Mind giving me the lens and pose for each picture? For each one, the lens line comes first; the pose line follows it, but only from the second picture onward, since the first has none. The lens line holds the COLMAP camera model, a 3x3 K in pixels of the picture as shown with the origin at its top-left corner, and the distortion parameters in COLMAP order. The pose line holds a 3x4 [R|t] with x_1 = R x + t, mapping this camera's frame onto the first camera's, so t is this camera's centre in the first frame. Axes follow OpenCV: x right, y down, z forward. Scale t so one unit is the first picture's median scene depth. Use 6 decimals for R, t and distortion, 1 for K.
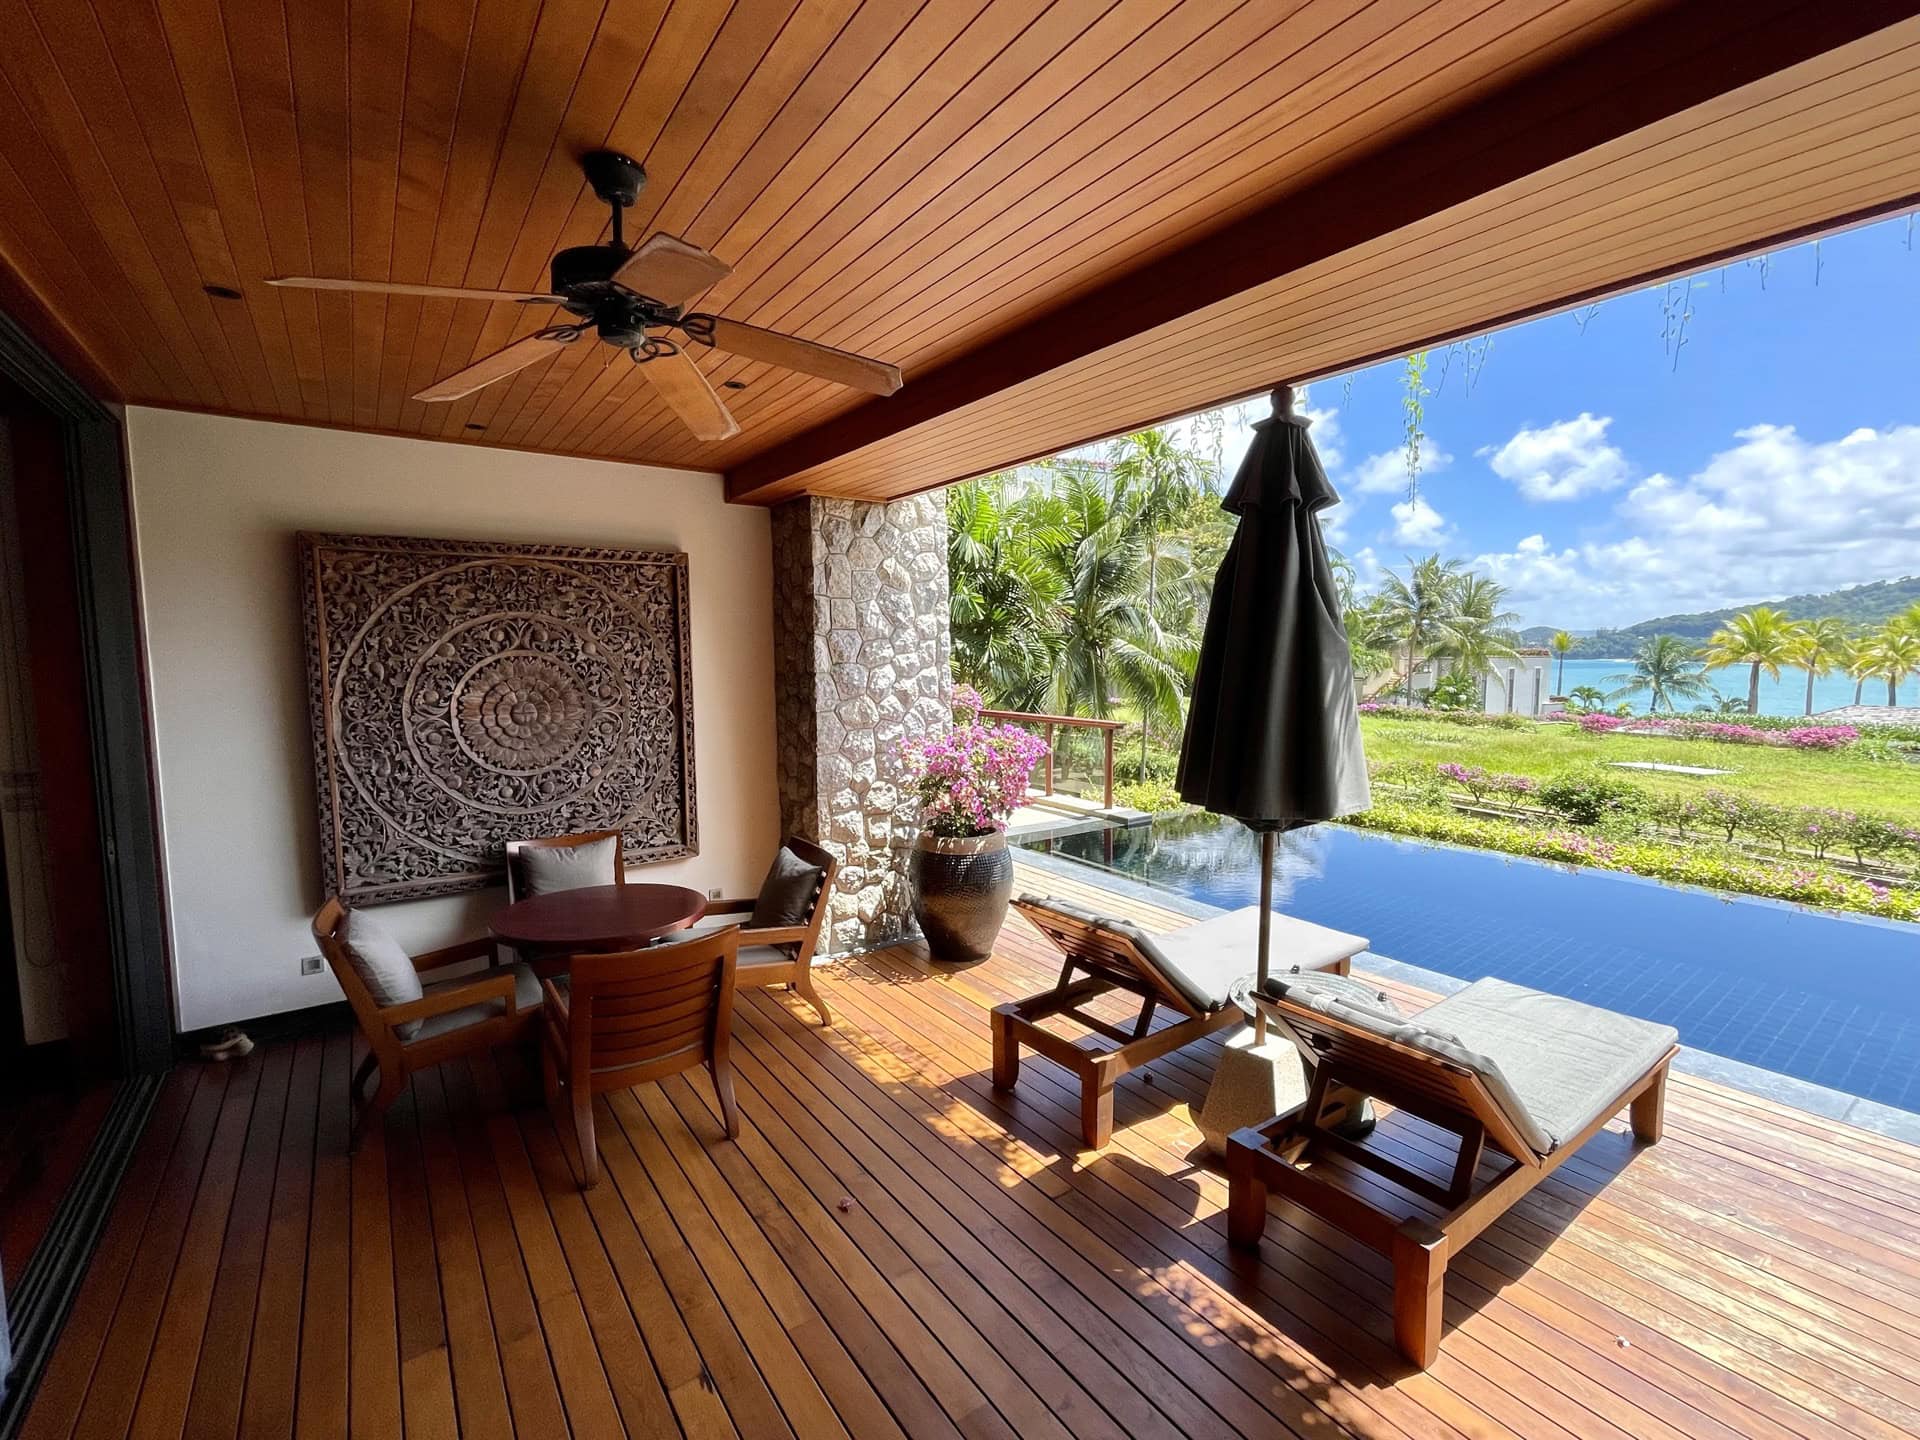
lens RADIAL K [[847.9, 0, 957.3], [0, 847.9, 731.3], [0, 0, 1]] dist [-0.010661, 0.007696]
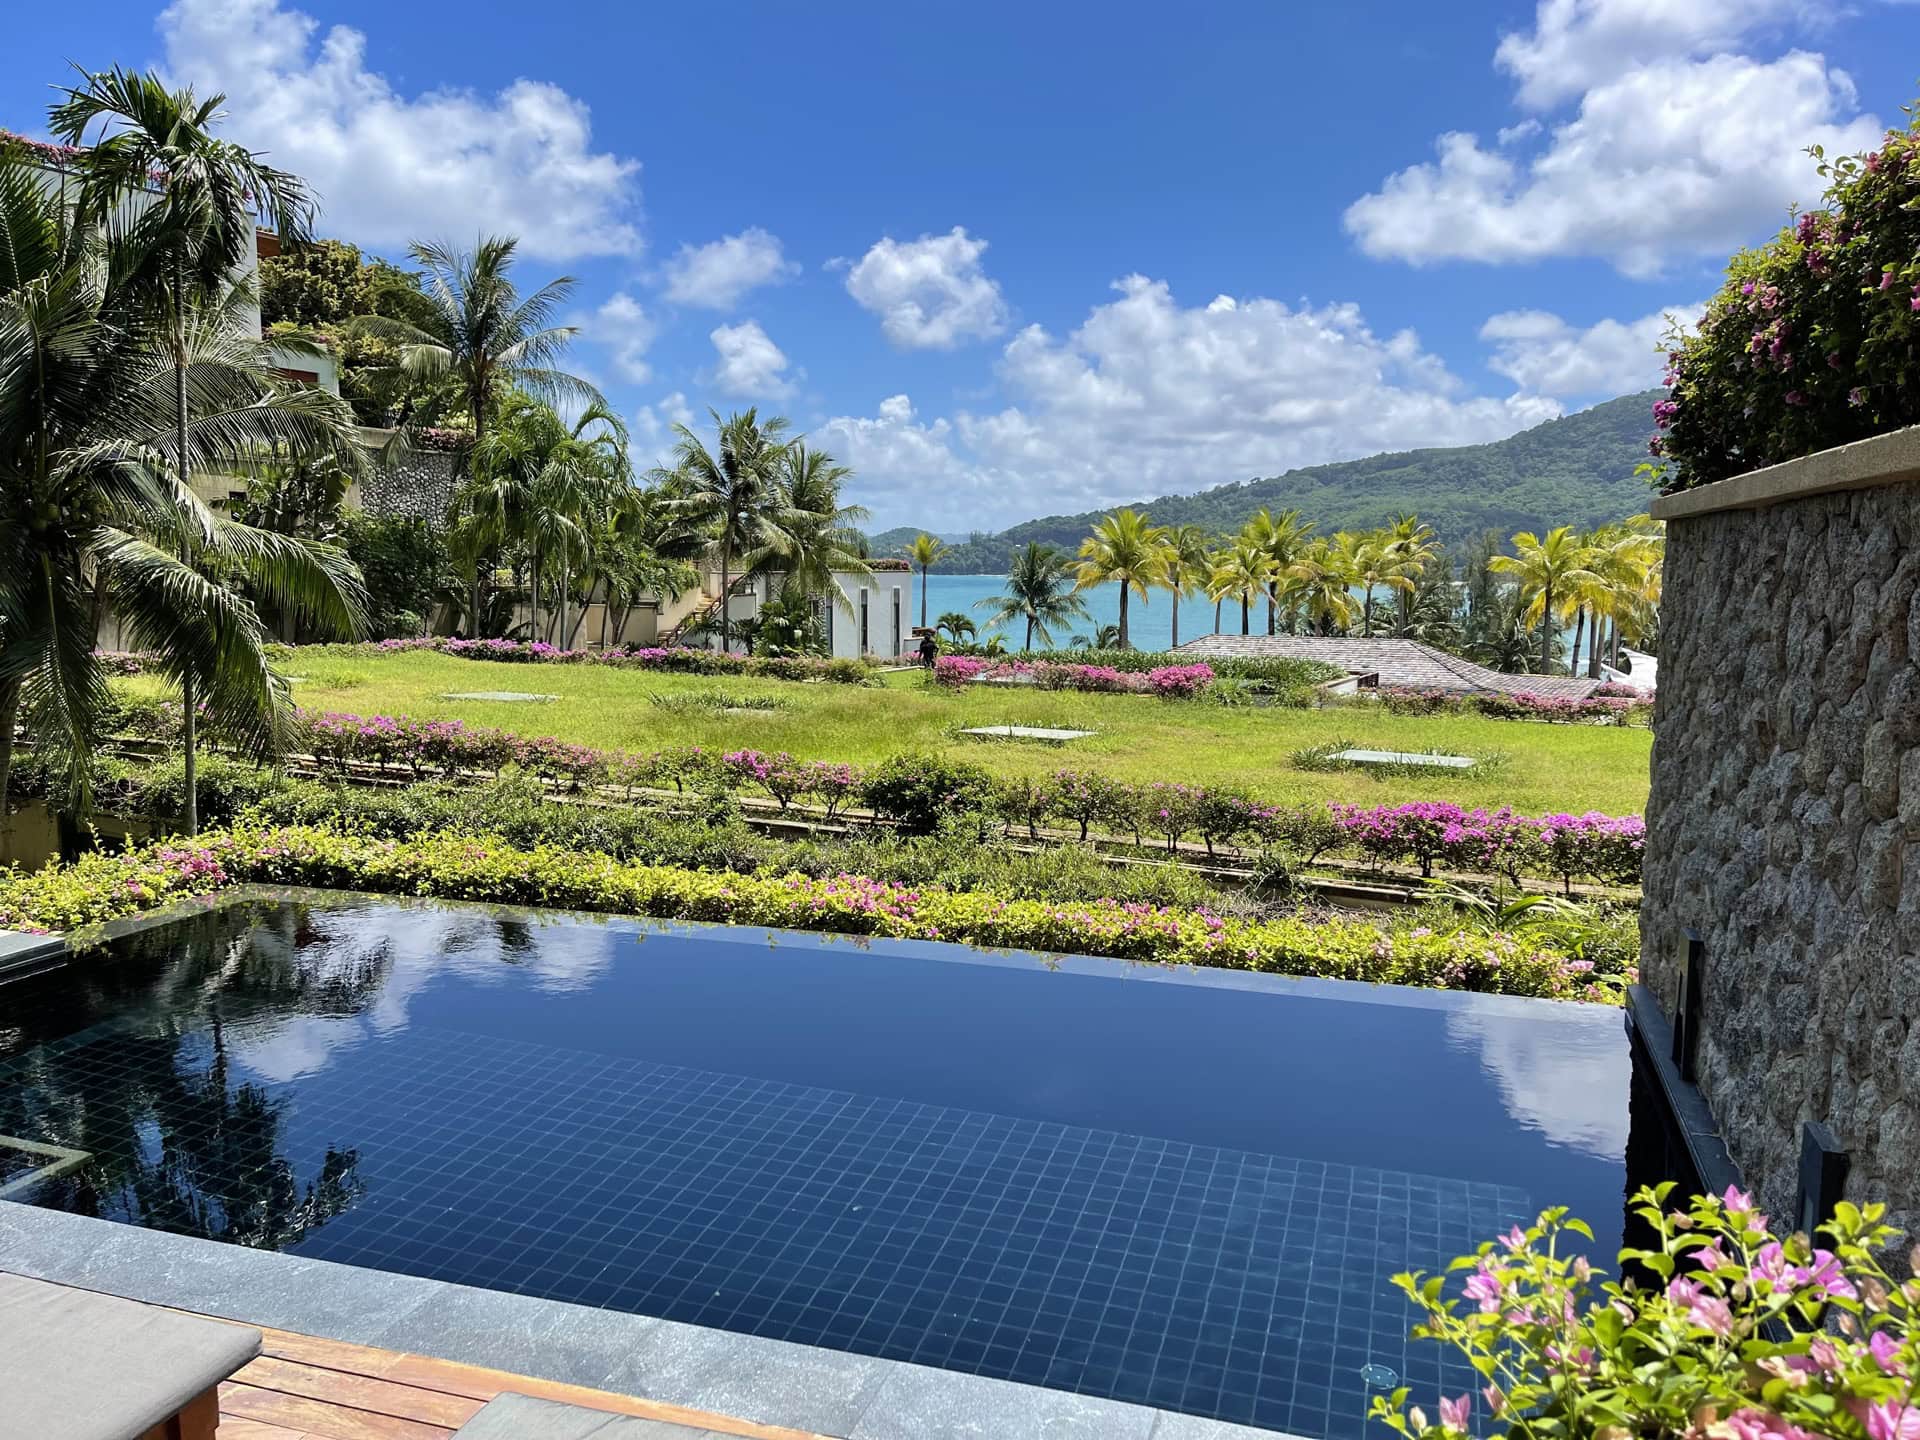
lens RADIAL K [[1433.0, 0, 982.6], [0, 1433.0, 763.8], [0, 0, 1]] dist [0.088166, -0.105916]
pose [[0.794645, -0.074872, 0.602439, 0.043926], [0.045835, 0.996932, 0.063442, -0.004419], [-0.605341, -0.022801, 0.795639, 0.033332]]
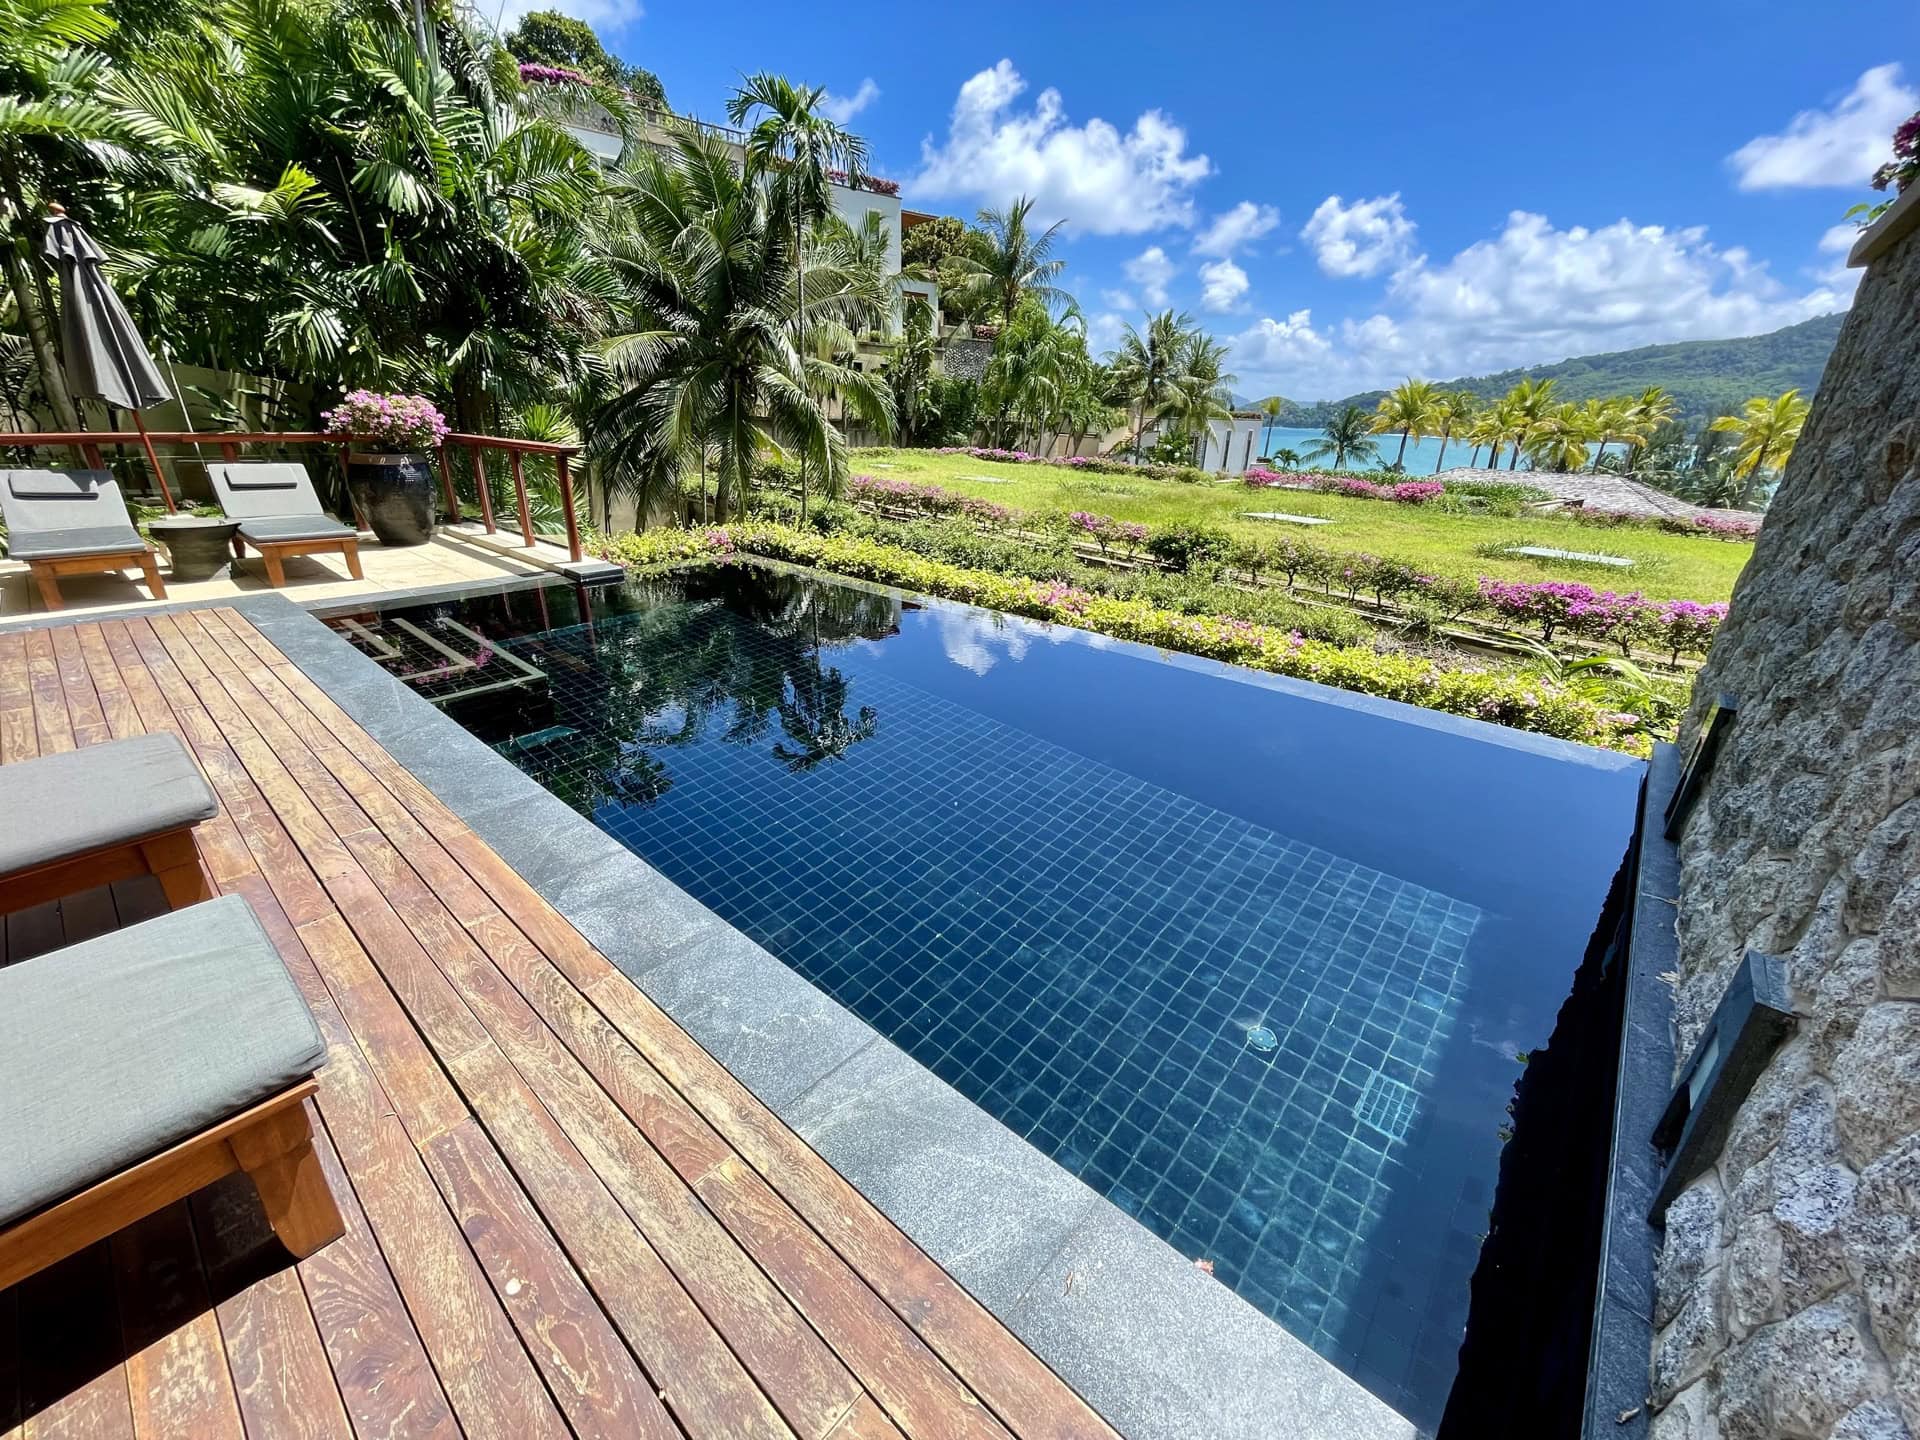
lens RADIAL K [[766.5, 0, 960.2], [0, 766.5, 726.8], [0, 0, 1]] dist [-0.002177, 0.000111]
pose [[0.971929, -0.061320, 0.227144, 0.099323], [-0.008757, 0.955341, 0.295376, 0.006483], [-0.235113, -0.289074, 0.927986, 0.054455]]
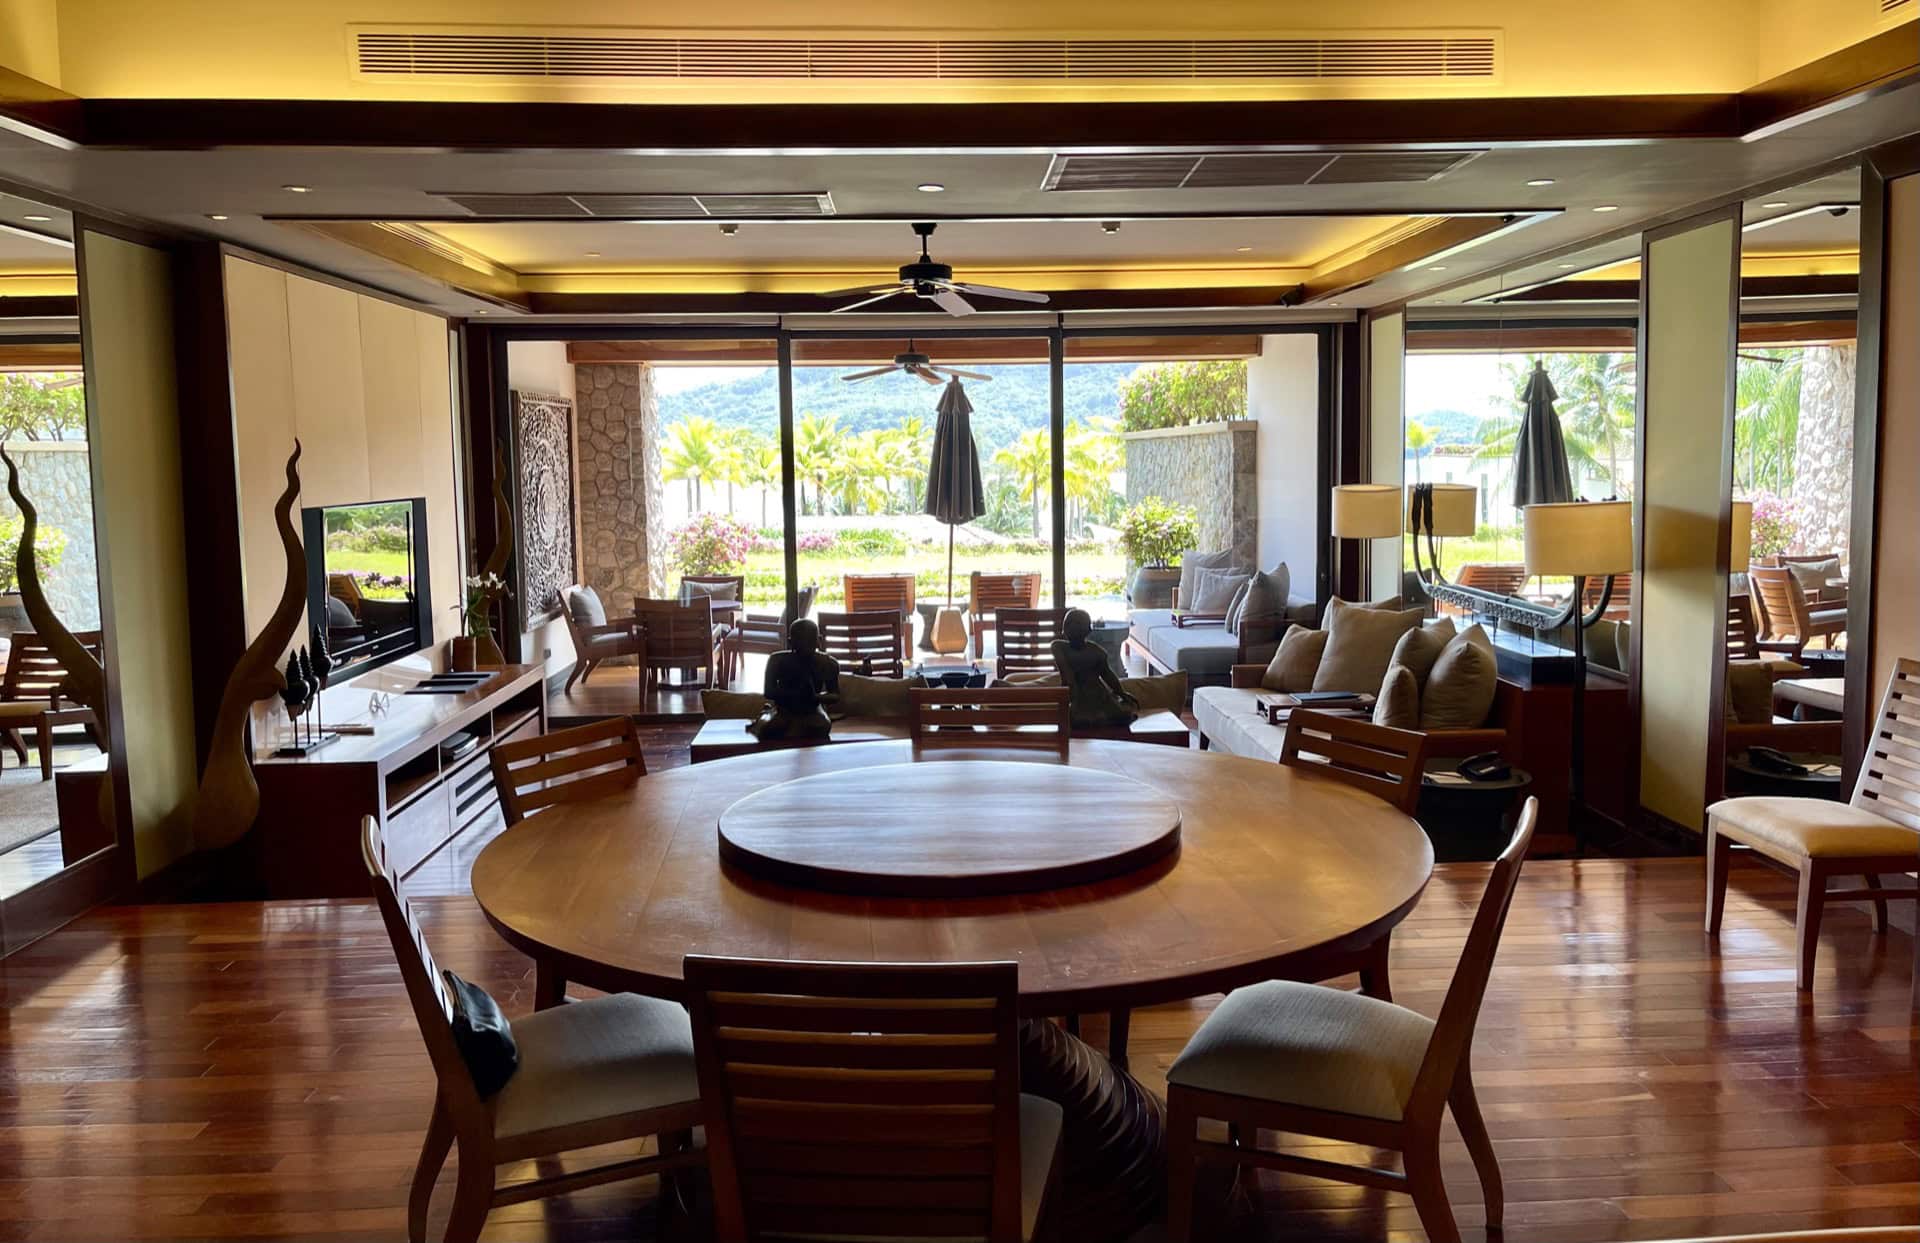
lens RADIAL K [[1513.2, 0, 960.0], [0, 1513.2, 621.5], [0, 0, 1]] dist [0.000611, 0.000219]
pose [[0.548963, -0.095332, 0.830392, -0.312910], [0.092139, 0.994322, 0.053239, 0.014185], [-0.830753, 0.047285, 0.554630, -0.145567]]
